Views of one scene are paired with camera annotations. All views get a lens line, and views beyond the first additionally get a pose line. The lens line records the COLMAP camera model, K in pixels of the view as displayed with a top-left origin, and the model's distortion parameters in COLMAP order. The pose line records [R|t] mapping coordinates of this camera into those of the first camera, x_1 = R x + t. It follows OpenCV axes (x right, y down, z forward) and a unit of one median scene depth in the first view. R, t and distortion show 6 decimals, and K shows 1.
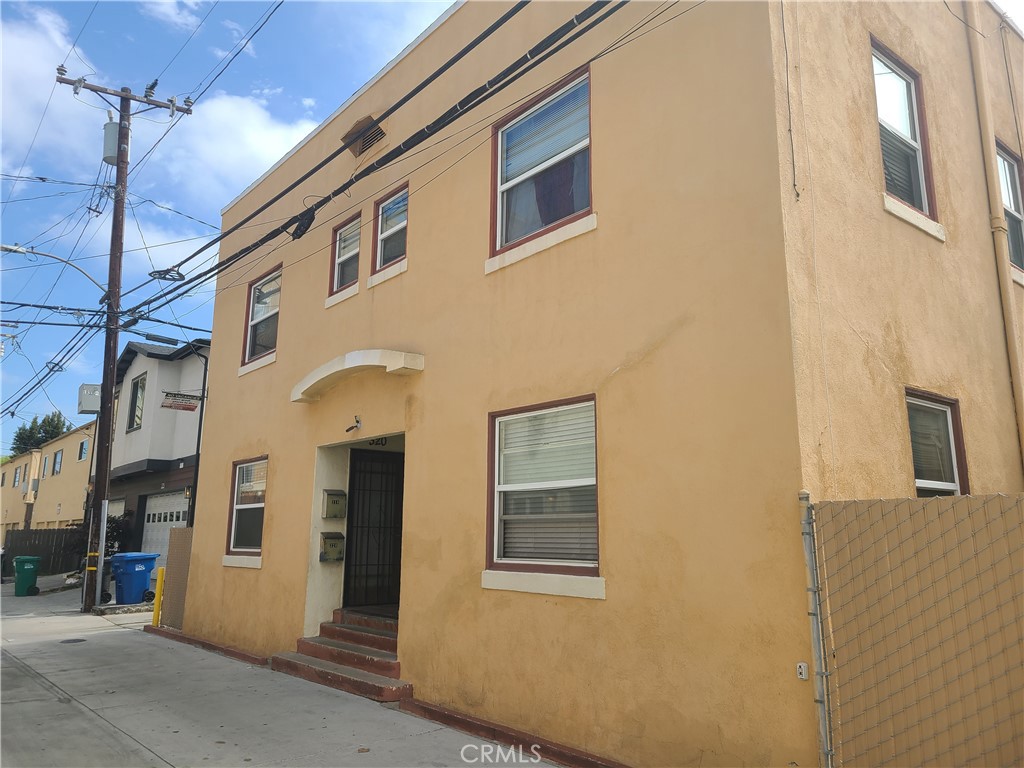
lens RADIAL K [[787.2, 0, 512.0], [0, 787.2, 384.0], [0, 0, 1]] dist [0.011955, -0.000222]
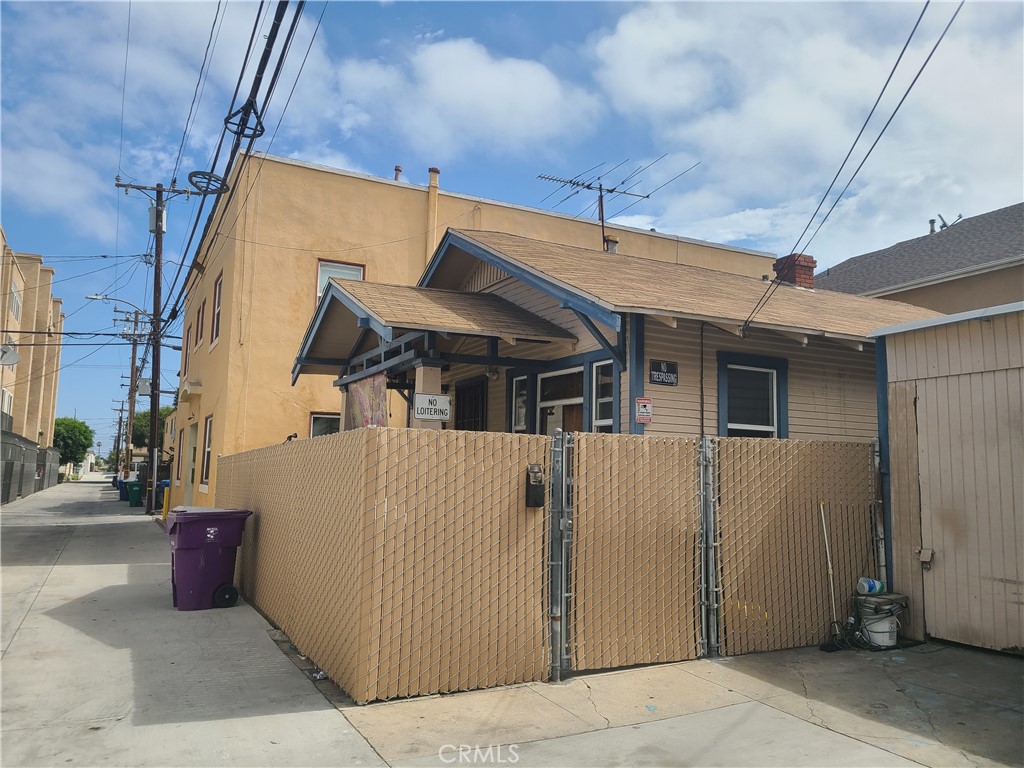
lens RADIAL K [[789.6, 0, 514.7], [0, 789.6, 360.3], [0, 0, 1]] dist [0.112782, 0.001613]
pose [[0.974164, -0.029956, -0.223845, 0.540839], [0.043086, 0.997611, 0.054003, -0.084988], [0.221692, -0.062252, 0.973128, -0.420054]]
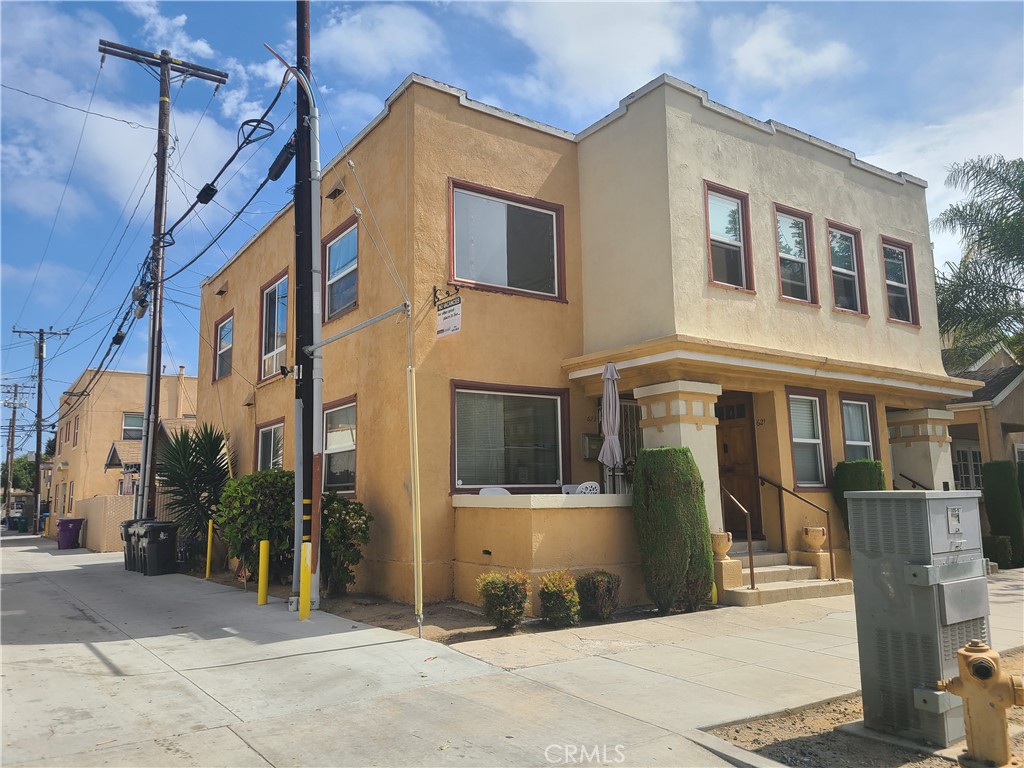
lens RADIAL K [[758.1, 0, 512.0], [0, 758.1, 384.0], [0, 0, 1]] dist [0.050667, 0.000622]
pose [[0.996160, -0.039995, -0.077881, 1.180318], [0.044124, 0.997670, 0.052037, -0.263494], [0.075618, -0.055274, 0.995604, -1.332950]]
